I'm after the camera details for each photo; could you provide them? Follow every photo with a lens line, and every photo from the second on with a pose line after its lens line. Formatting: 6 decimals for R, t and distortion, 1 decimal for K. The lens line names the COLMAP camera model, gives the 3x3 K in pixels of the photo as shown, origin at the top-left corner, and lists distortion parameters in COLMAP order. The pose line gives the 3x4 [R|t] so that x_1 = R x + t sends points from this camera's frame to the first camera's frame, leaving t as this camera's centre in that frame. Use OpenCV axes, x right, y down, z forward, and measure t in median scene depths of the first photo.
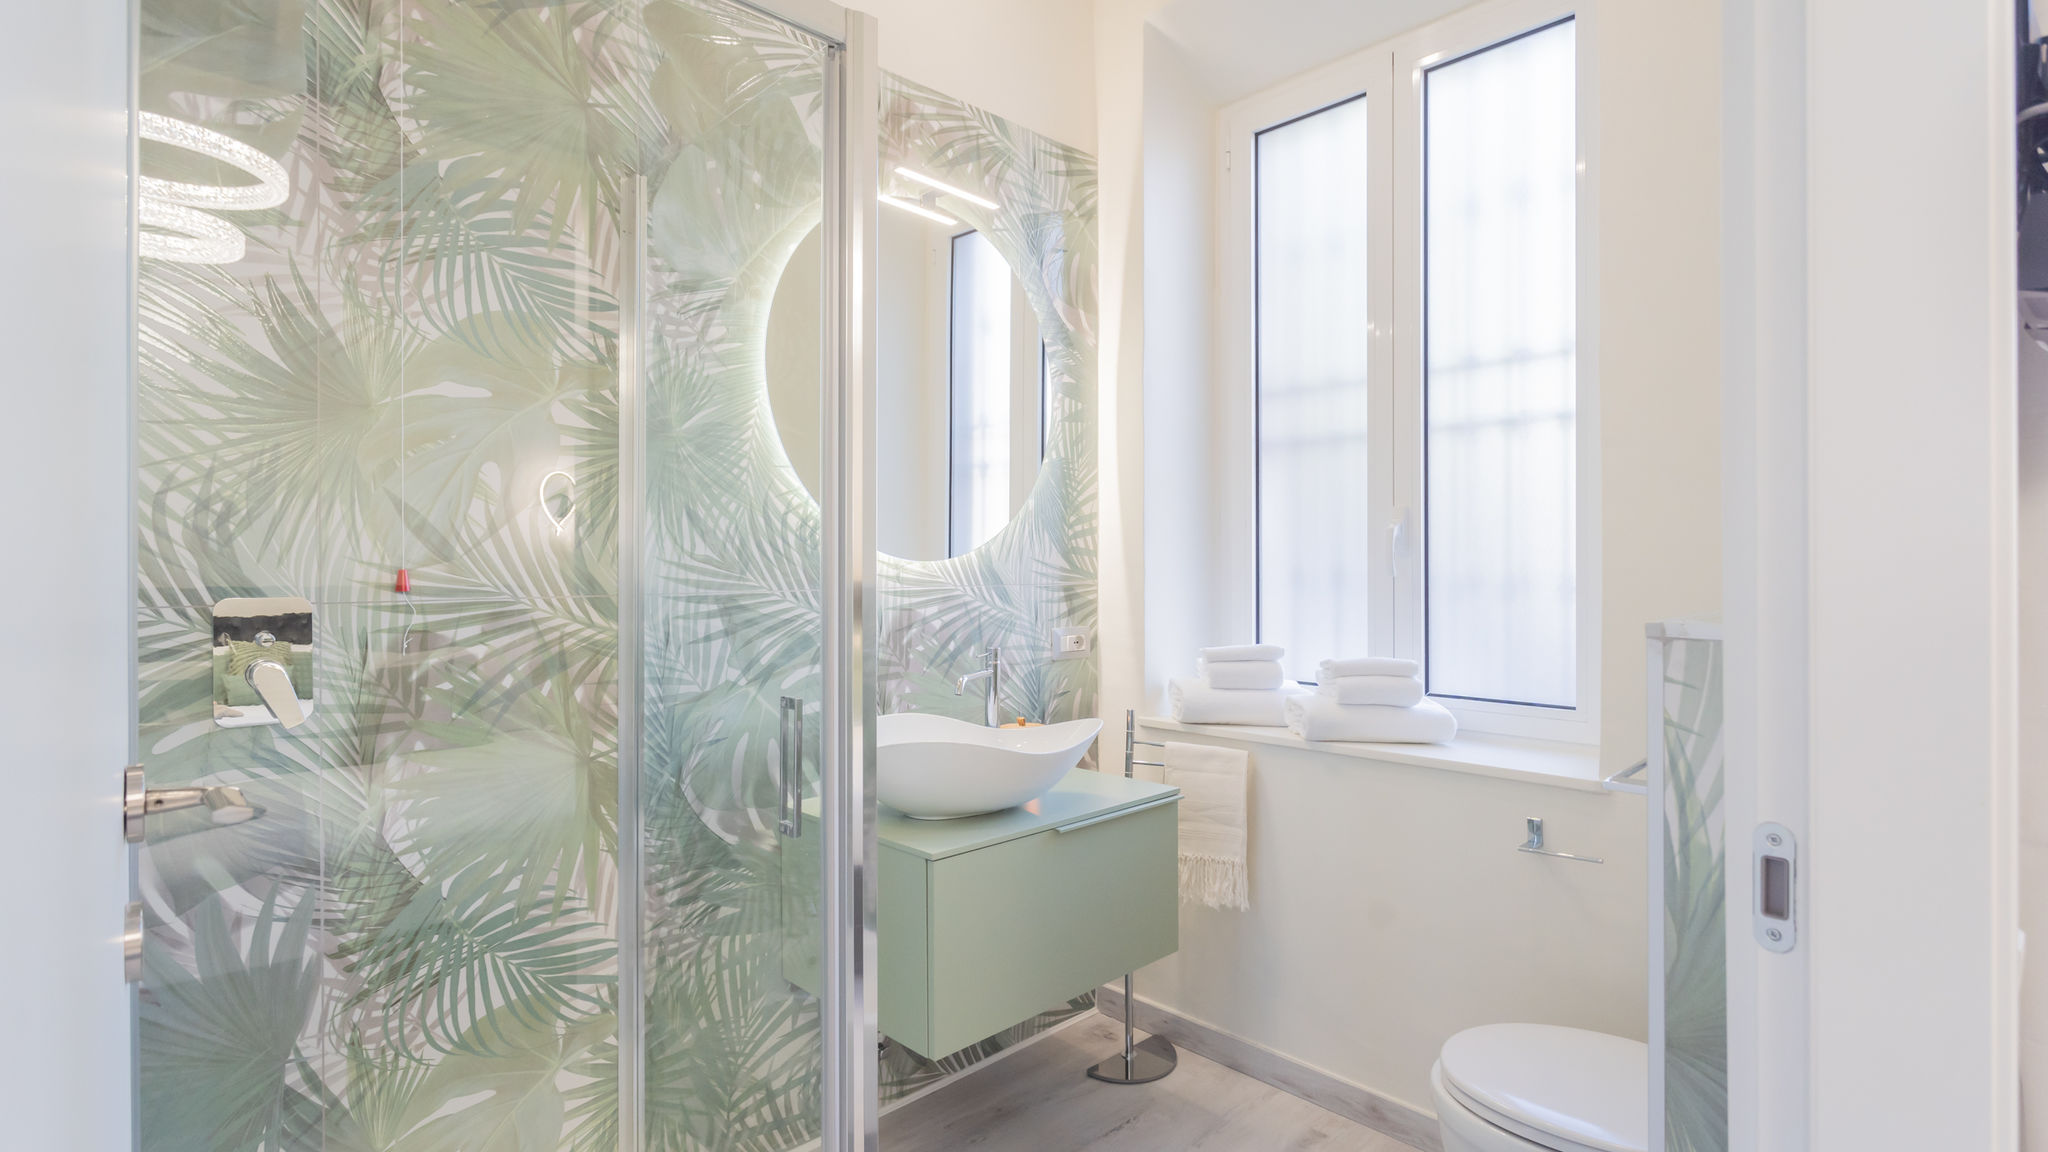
lens RADIAL K [[988.5, 0, 1026.5], [0, 988.5, 560.4], [0, 0, 1]] dist [0.003999, -0.000739]
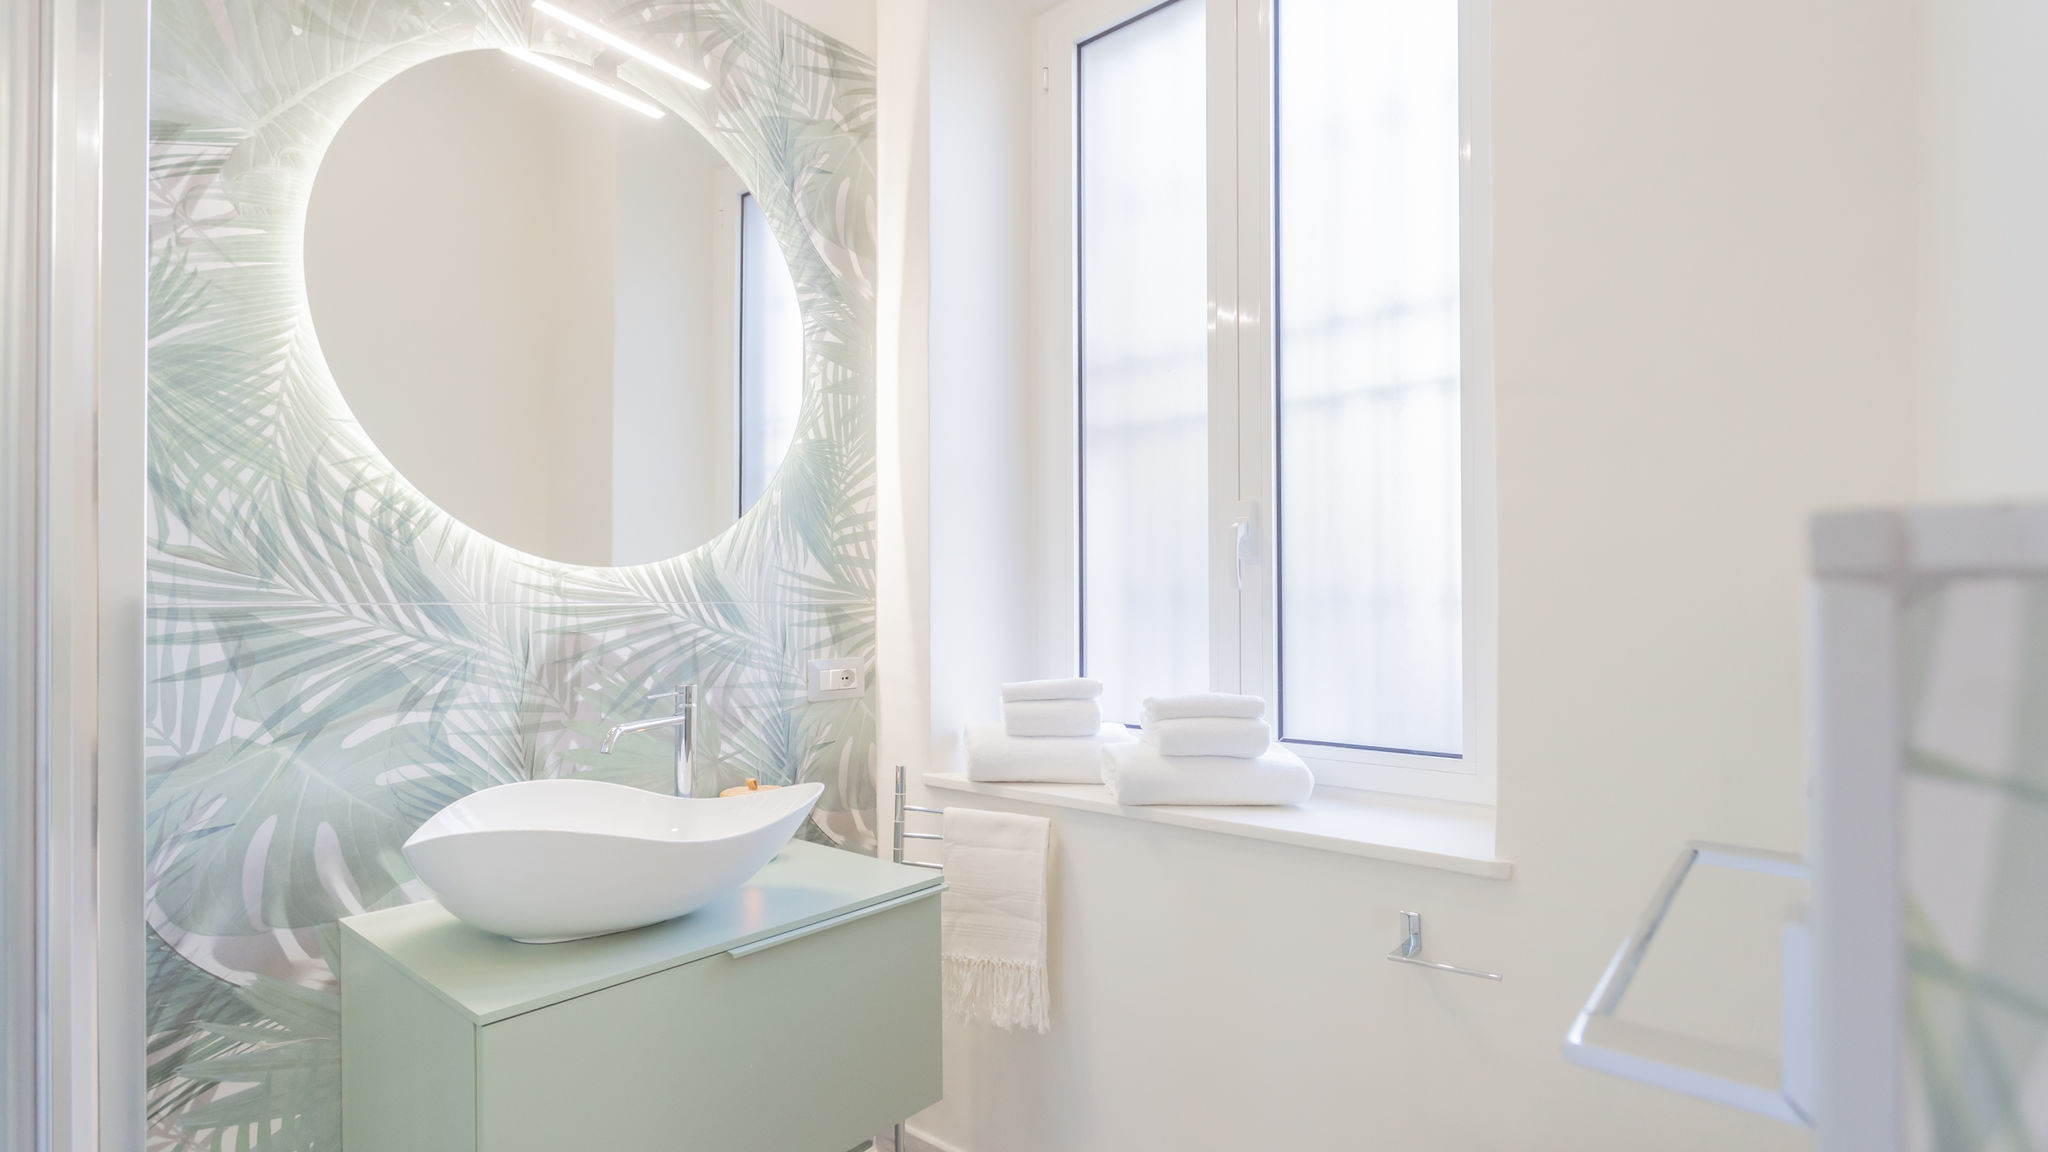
lens RADIAL K [[988.5, 0, 1014.6], [0, 988.5, 595.2], [0, 0, 1]] dist [0.003999, -0.000739]
pose [[0.996260, -0.000888, 0.086399, 0.152935], [0.001401, 0.999982, -0.005870, 0.029928], [-0.086392, 0.005969, 0.996243, 0.284386]]
